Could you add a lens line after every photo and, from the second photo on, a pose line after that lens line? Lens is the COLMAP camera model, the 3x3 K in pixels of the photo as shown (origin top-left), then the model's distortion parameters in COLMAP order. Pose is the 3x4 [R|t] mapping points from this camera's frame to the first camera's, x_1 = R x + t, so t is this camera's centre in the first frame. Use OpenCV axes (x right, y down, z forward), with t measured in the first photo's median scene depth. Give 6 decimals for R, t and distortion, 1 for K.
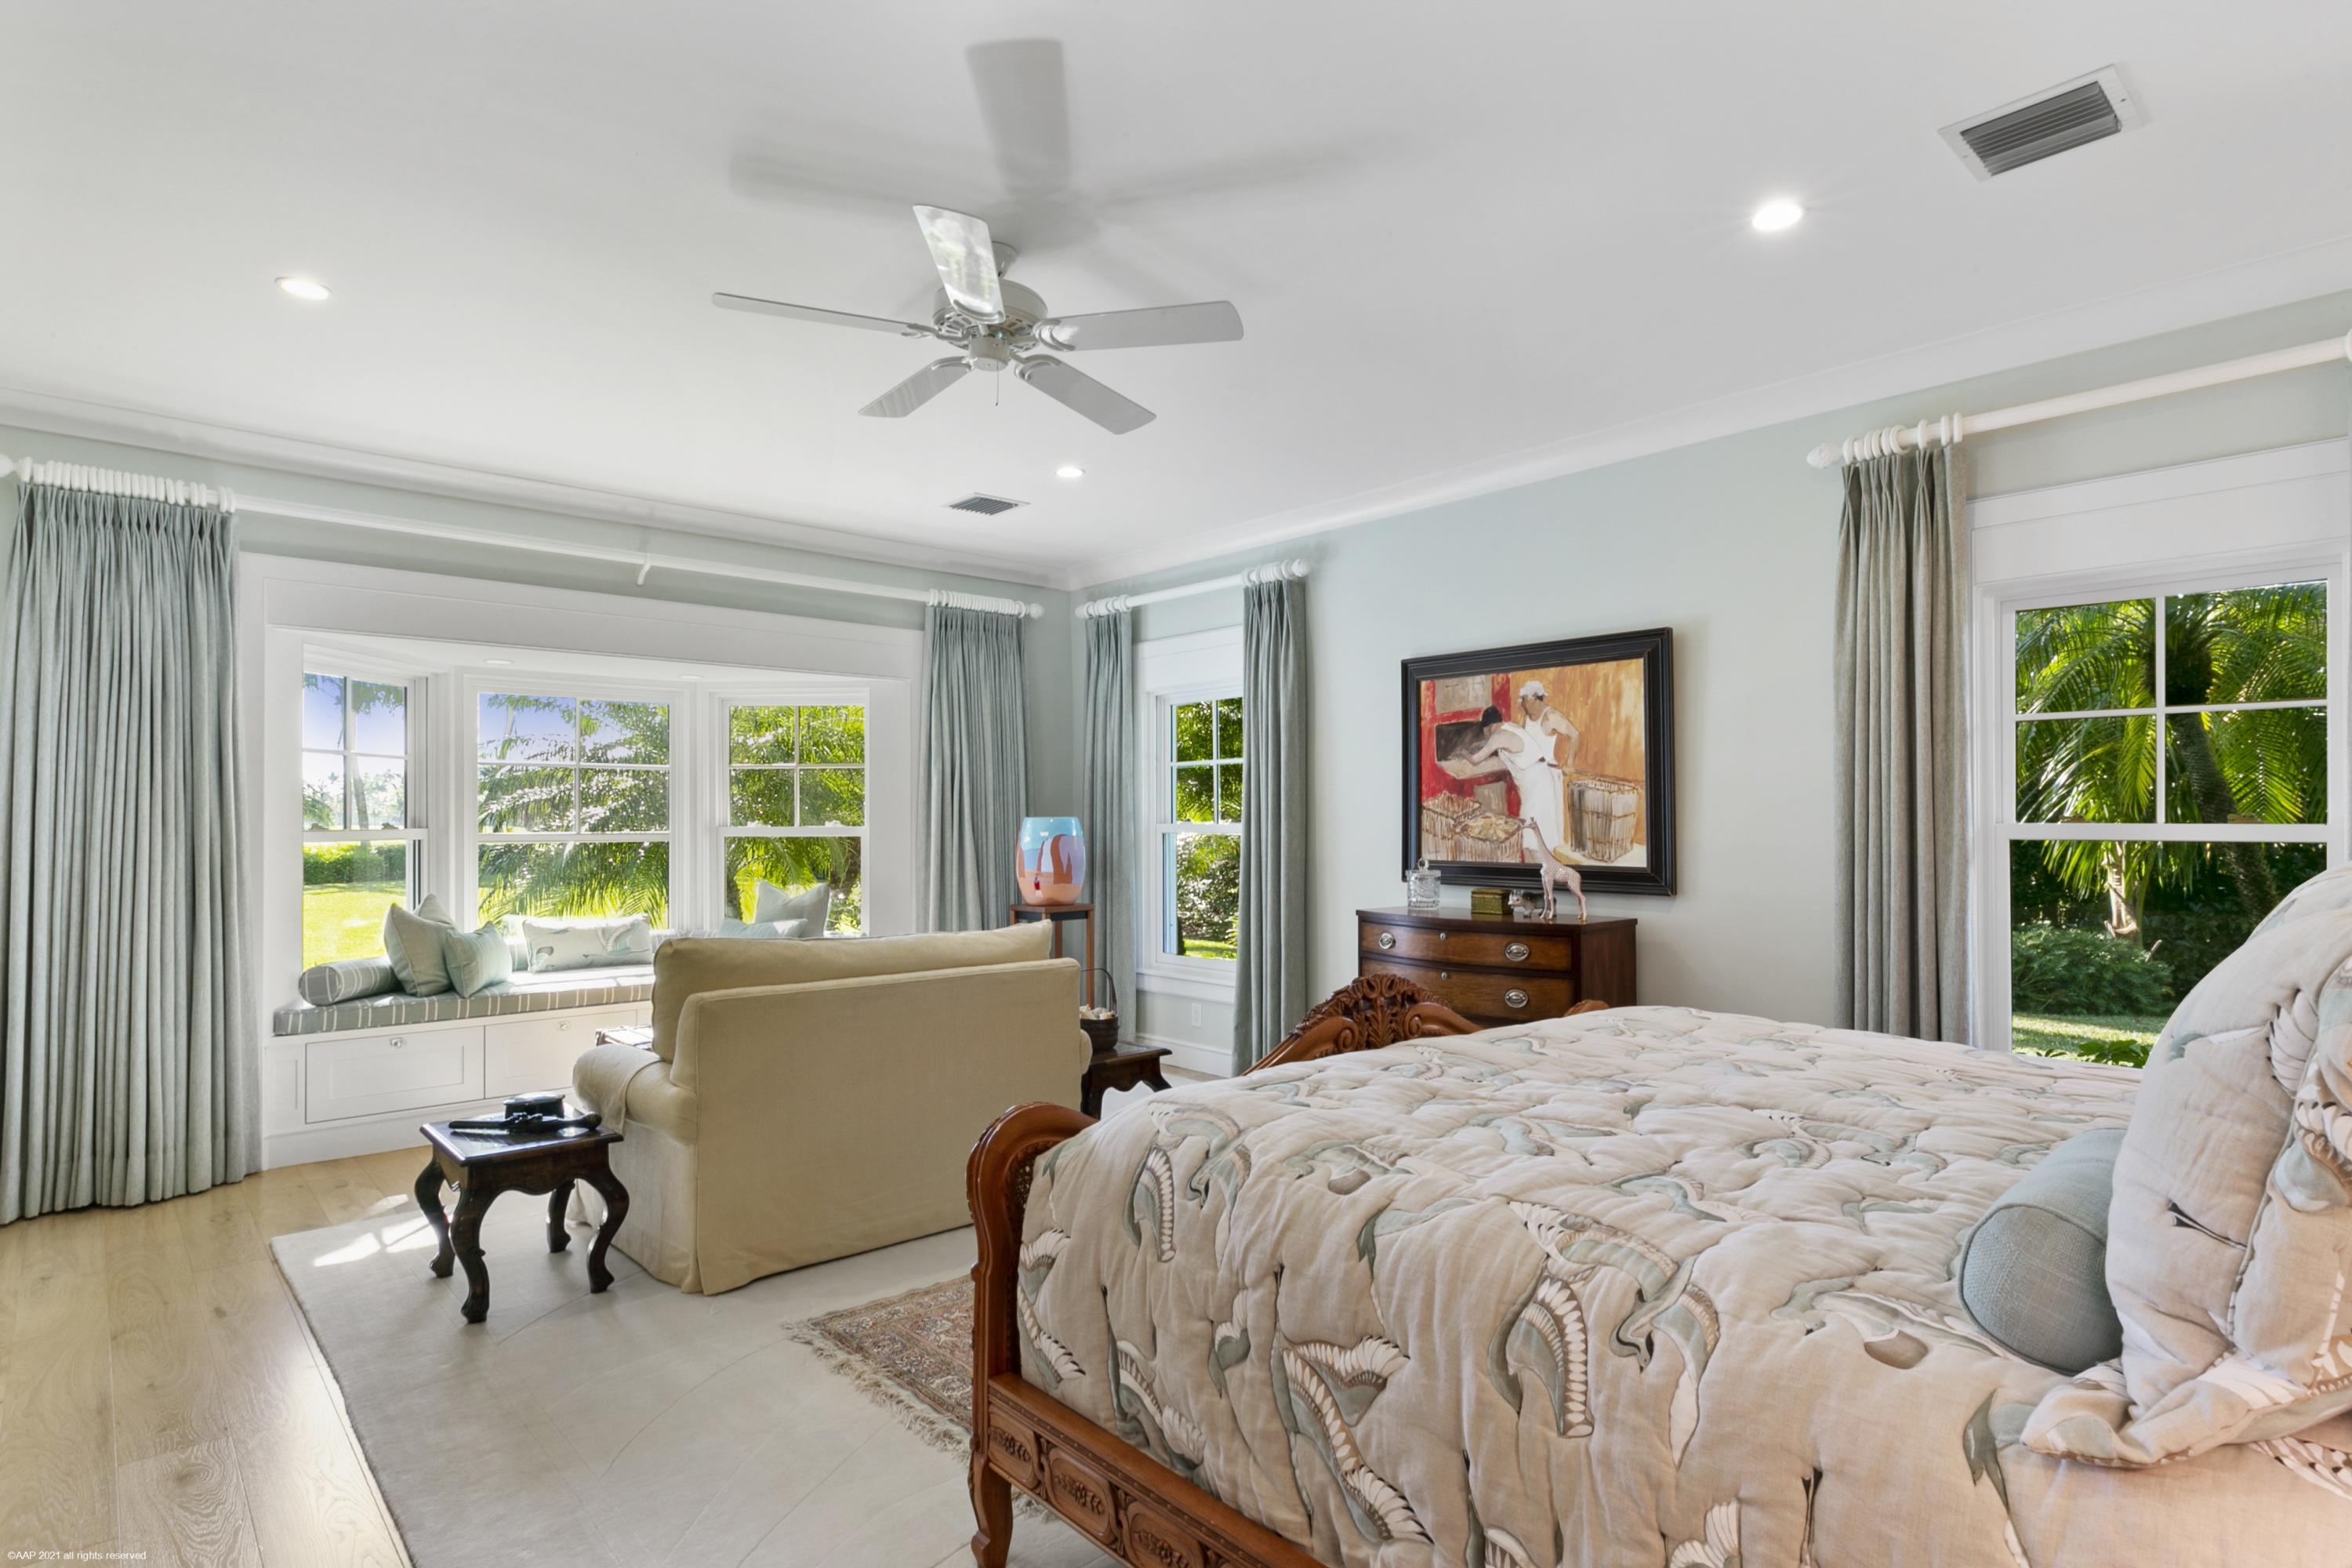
lens RADIAL K [[1208.4, 0, 1176.6], [0, 1208.4, 800.2], [0, 0, 1]] dist [0.002915, 0.000232]
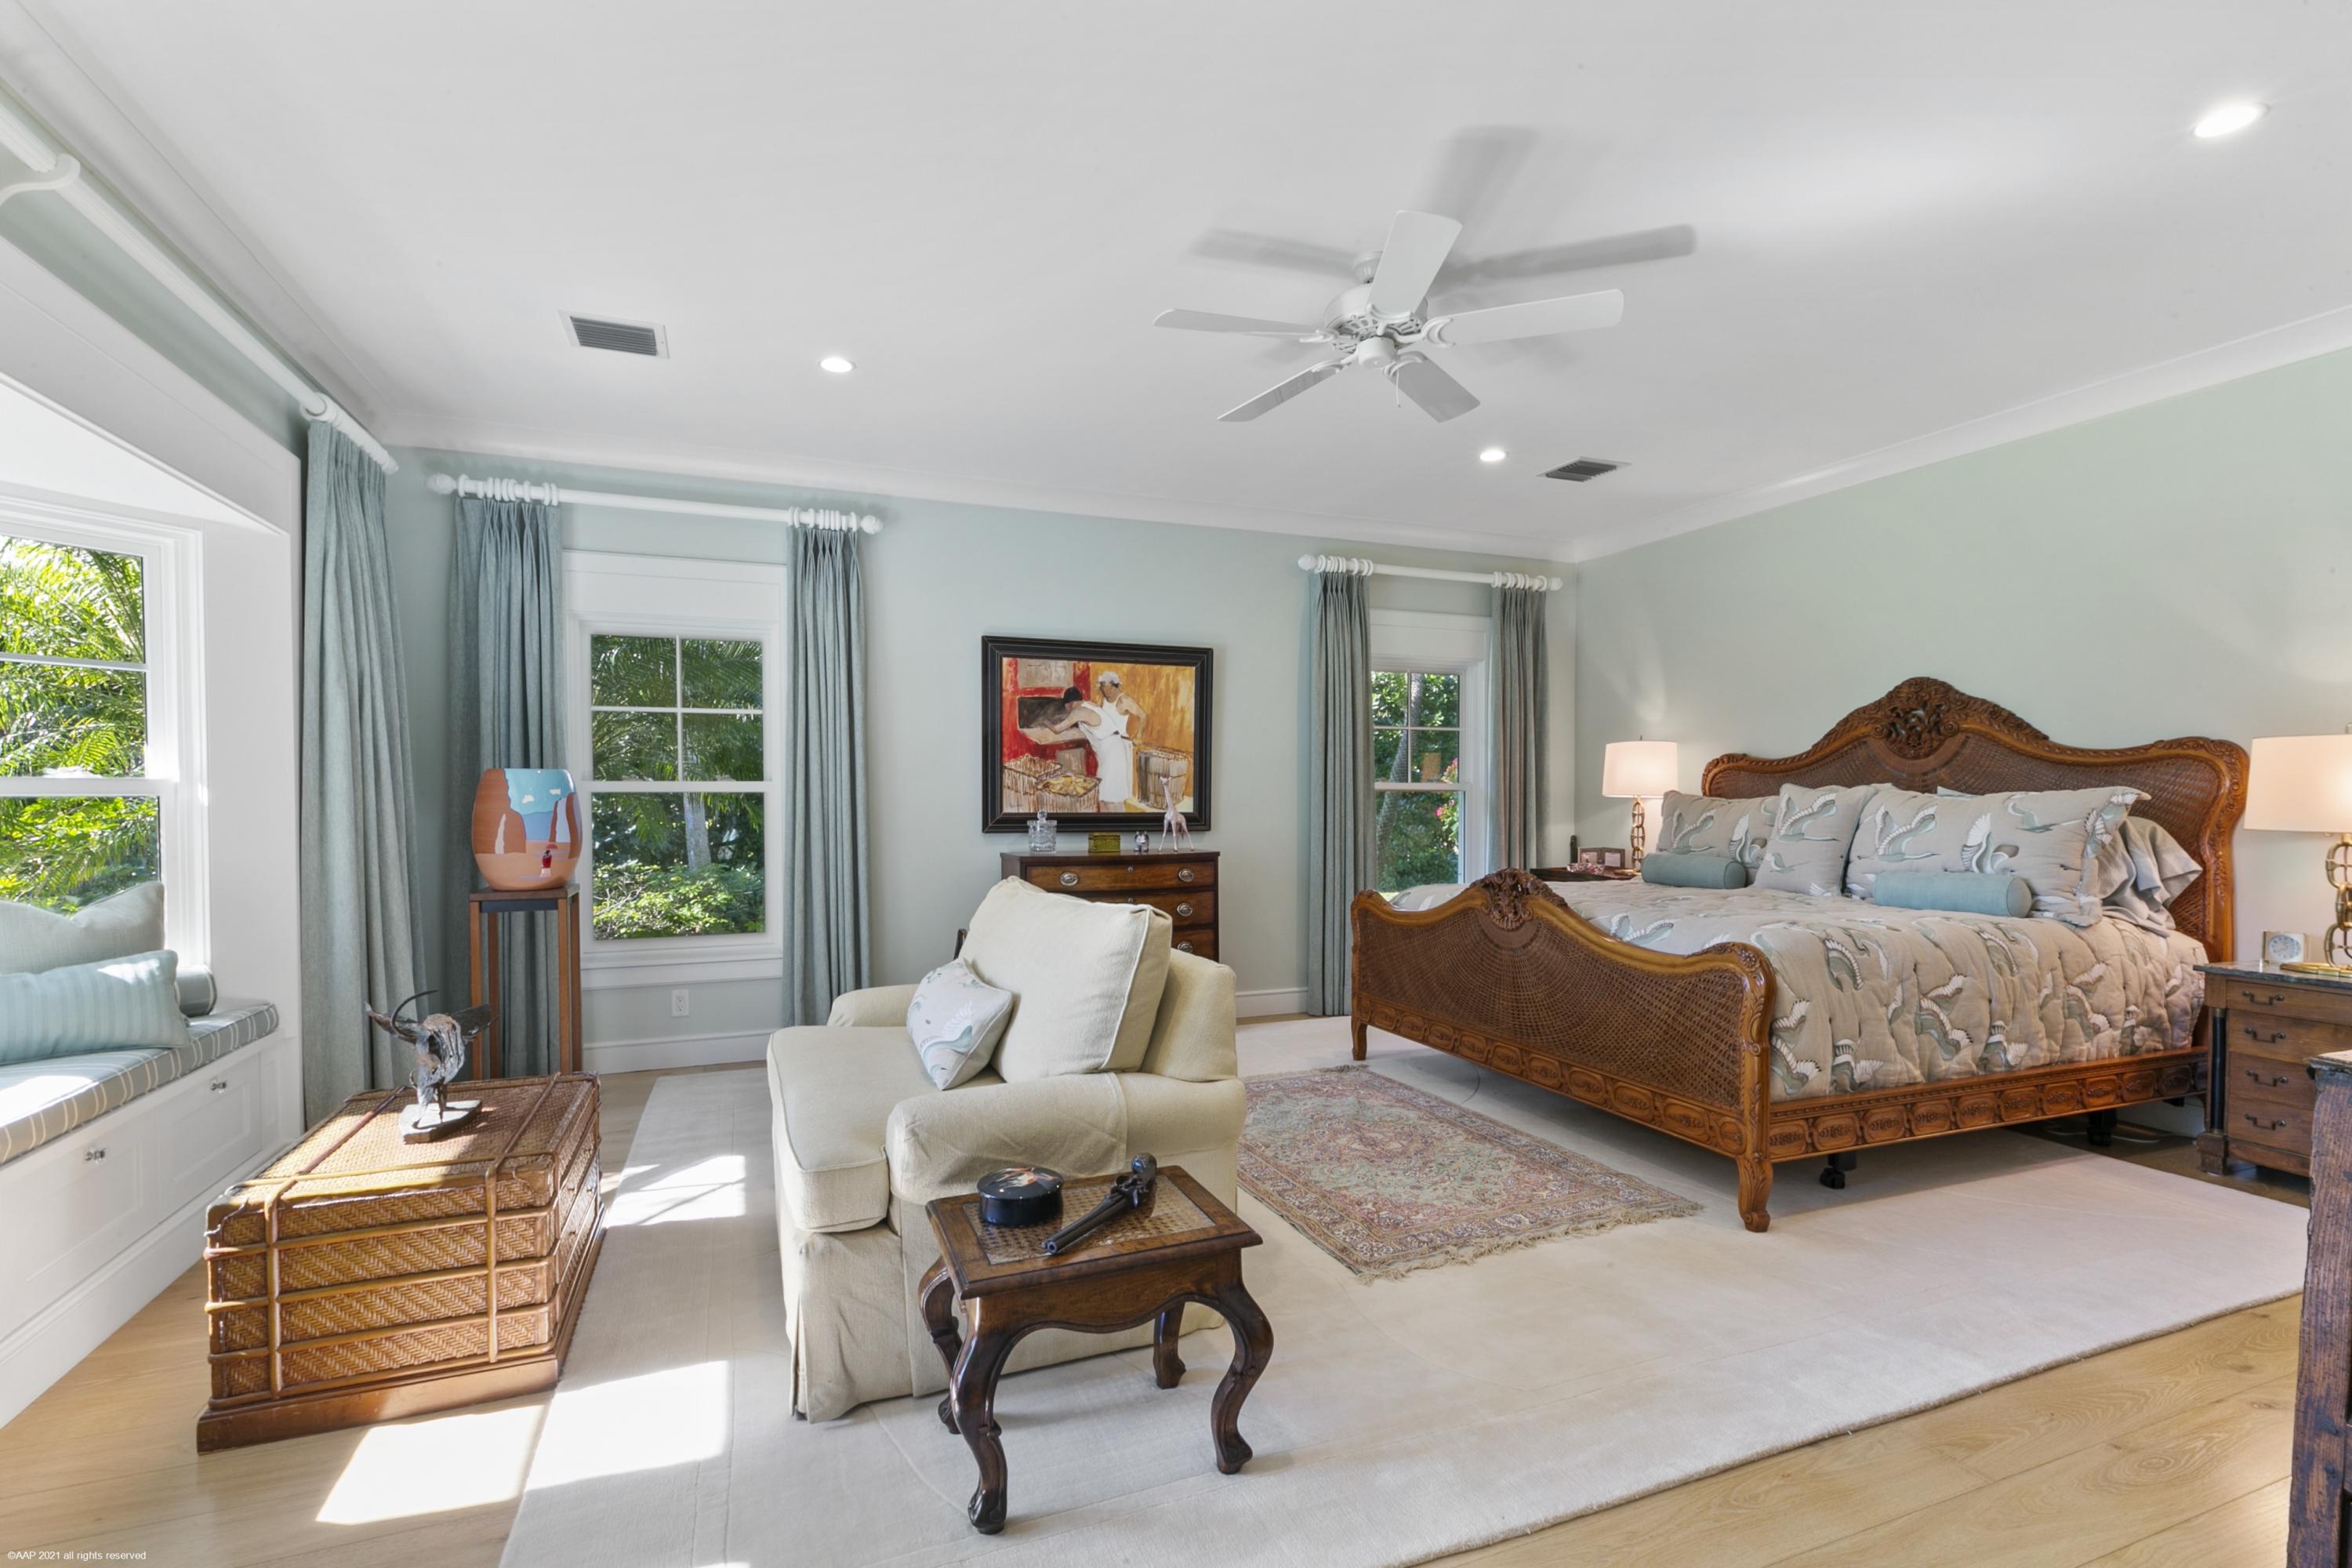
lens RADIAL K [[1069.1, 0, 1178.6], [0, 1069.1, 798.0], [0, 0, 1]] dist [-0.000333, 0.000111]
pose [[0.348741, -0.003783, 0.937212, -0.756297], [-0.015428, 0.999833, 0.009776, 0.024621], [-0.937092, -0.017869, 0.348624, 0.532496]]
